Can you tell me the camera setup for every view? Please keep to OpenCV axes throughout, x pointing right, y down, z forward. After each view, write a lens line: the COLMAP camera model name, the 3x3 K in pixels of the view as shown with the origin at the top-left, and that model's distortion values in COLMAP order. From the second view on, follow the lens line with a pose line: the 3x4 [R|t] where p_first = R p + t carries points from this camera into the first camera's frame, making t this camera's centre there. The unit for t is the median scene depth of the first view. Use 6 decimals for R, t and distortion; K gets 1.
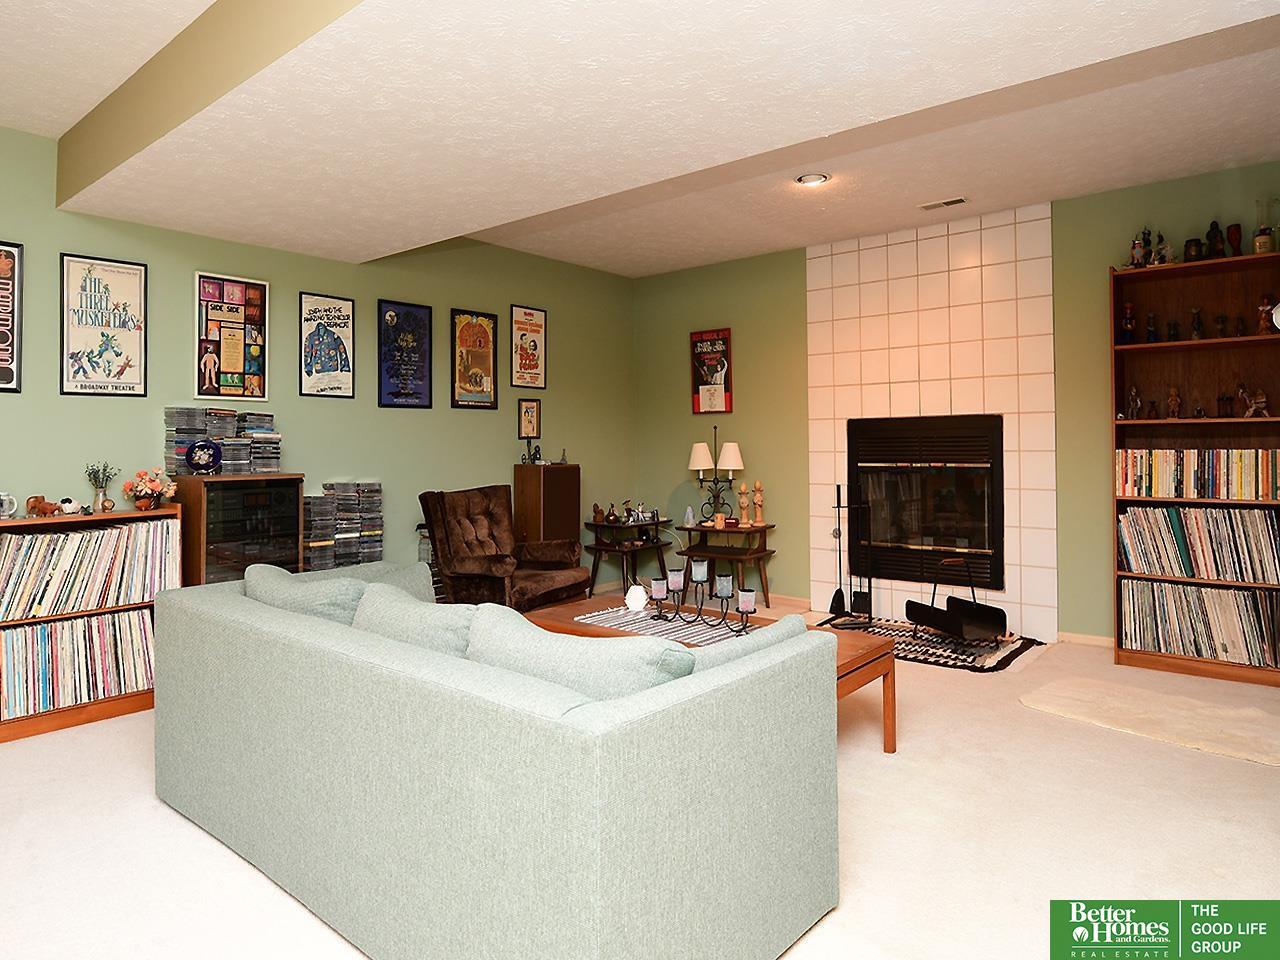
lens RADIAL K [[809.6, 0, 636.2], [0, 809.6, 449.7], [0, 0, 1]] dist [-0.002724, -0.000407]
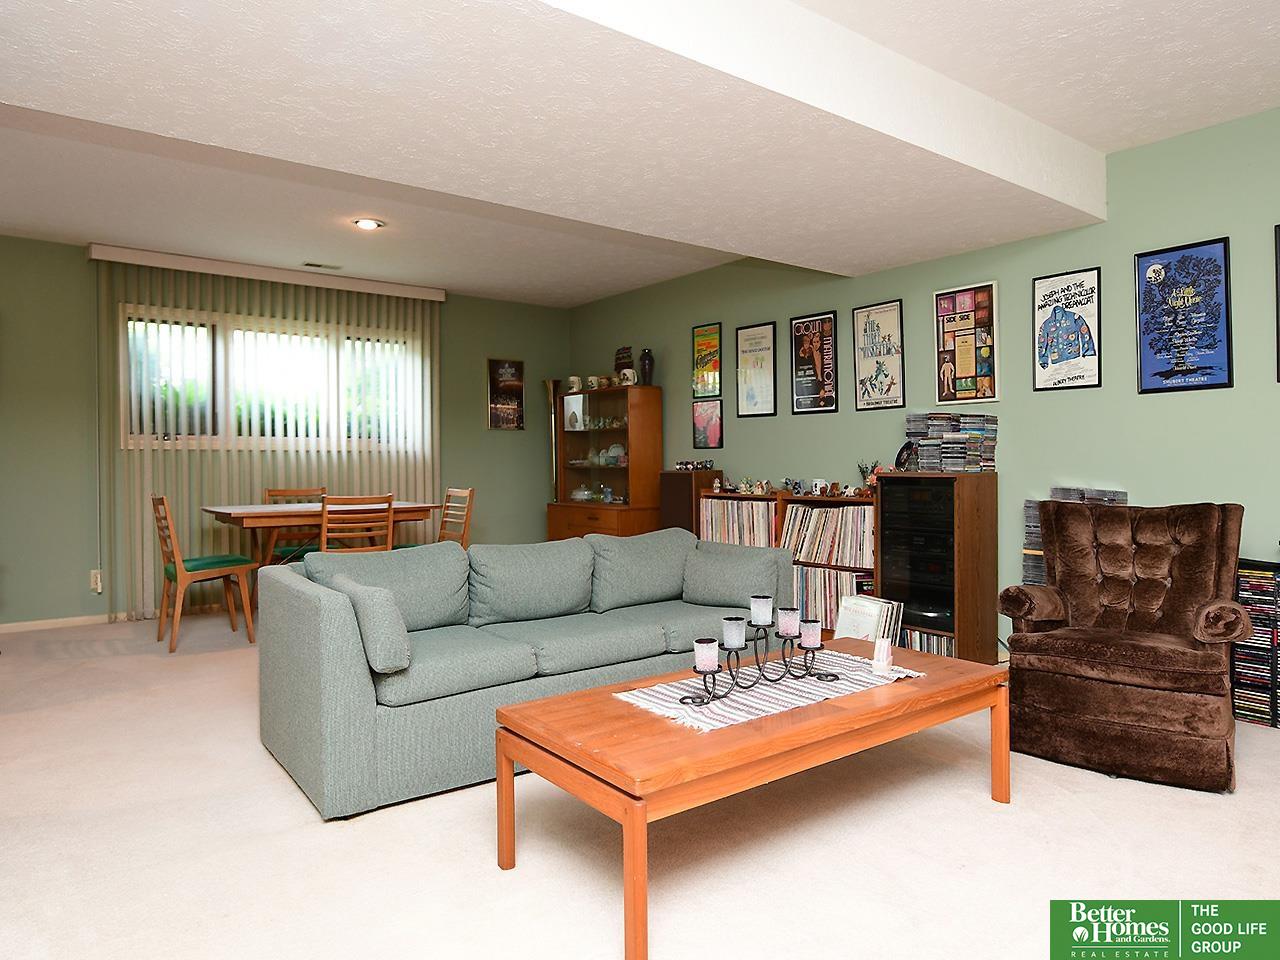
lens RADIAL K [[814.4, 0, 640.0], [0, 814.4, 480.0], [0, 0, 1]] dist [-0.003646, -0.001577]
pose [[-0.228082, 0.028874, -0.973214, 0.645467], [-0.000260, 0.999558, 0.029717, 0.007969], [0.973642, 0.007031, -0.227973, 0.835829]]
